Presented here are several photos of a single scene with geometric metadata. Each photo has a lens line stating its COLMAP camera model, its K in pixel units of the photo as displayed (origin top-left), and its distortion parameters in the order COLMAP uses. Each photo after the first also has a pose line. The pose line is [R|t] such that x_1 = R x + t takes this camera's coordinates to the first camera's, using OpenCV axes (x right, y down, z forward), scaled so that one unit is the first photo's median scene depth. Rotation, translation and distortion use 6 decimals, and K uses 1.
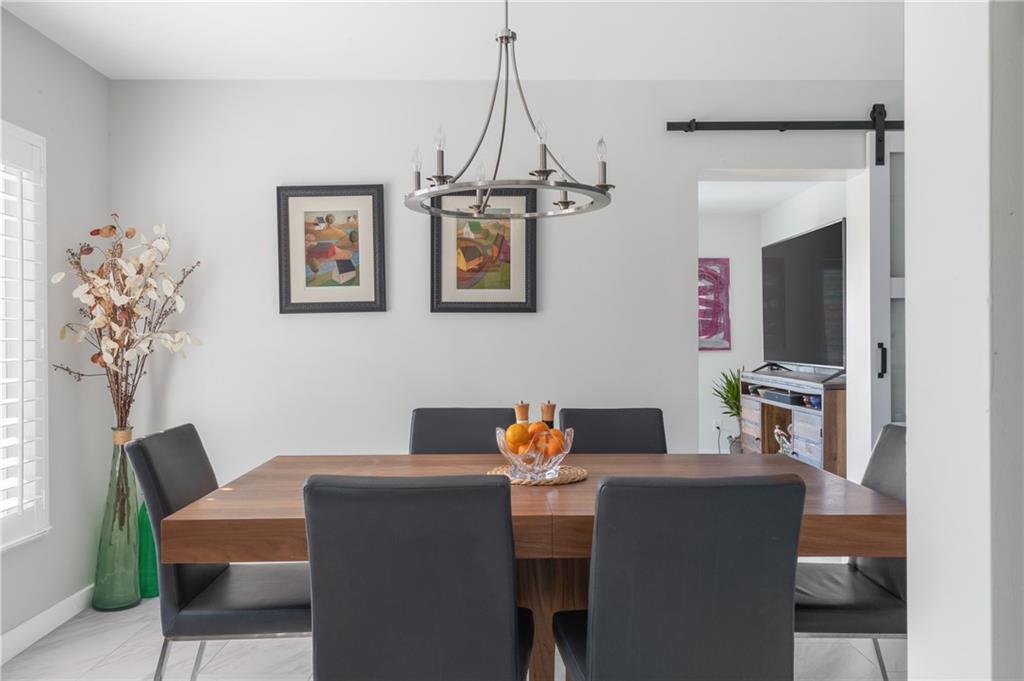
lens RADIAL K [[813.3, 0, 512.7], [0, 813.3, 338.6], [0, 0, 1]] dist [0.010535, 0.001026]
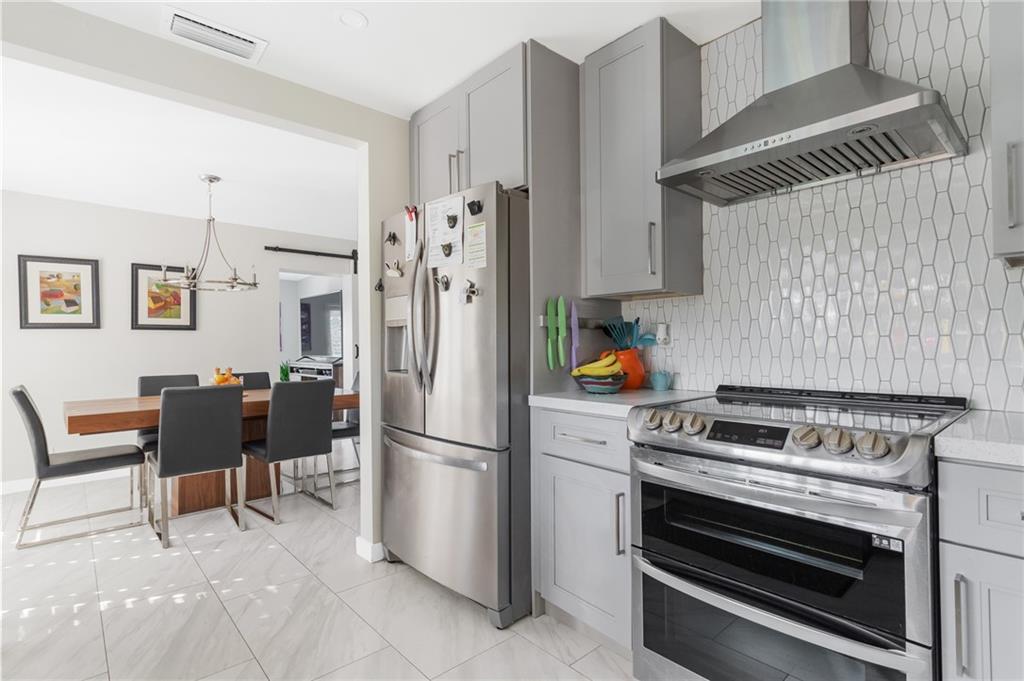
lens RADIAL K [[498.6, 0, 513.9], [0, 498.6, 341.9], [0, 0, 1]] dist [0.002591, 0.001054]
pose [[0.747342, -0.000646, 0.664439, -0.208235], [0.007915, 0.999937, -0.007930, 0.013027], [-0.664393, 0.011185, 0.747300, -0.472446]]
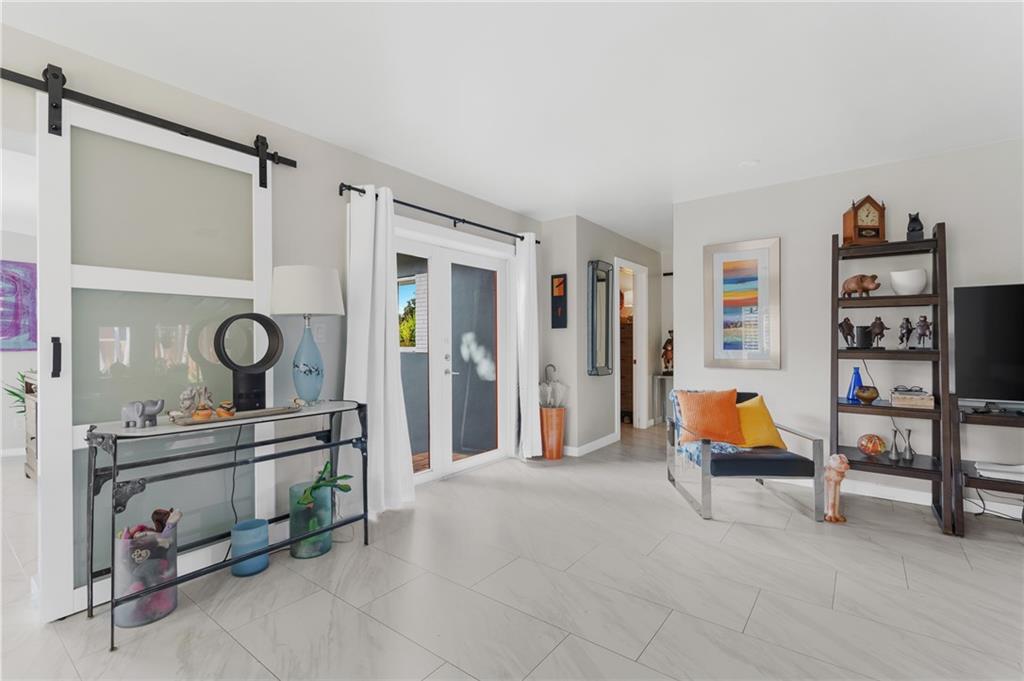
lens RADIAL K [[460.9, 0, 514.6], [0, 460.9, 340.5], [0, 0, 1]] dist [-0.002967, 0.000235]
pose [[0.609664, 0.001766, 0.792658, 0.355857], [0.003607, 0.999981, -0.005003, 0.012820], [-0.792652, 0.005910, 0.609646, 0.303074]]
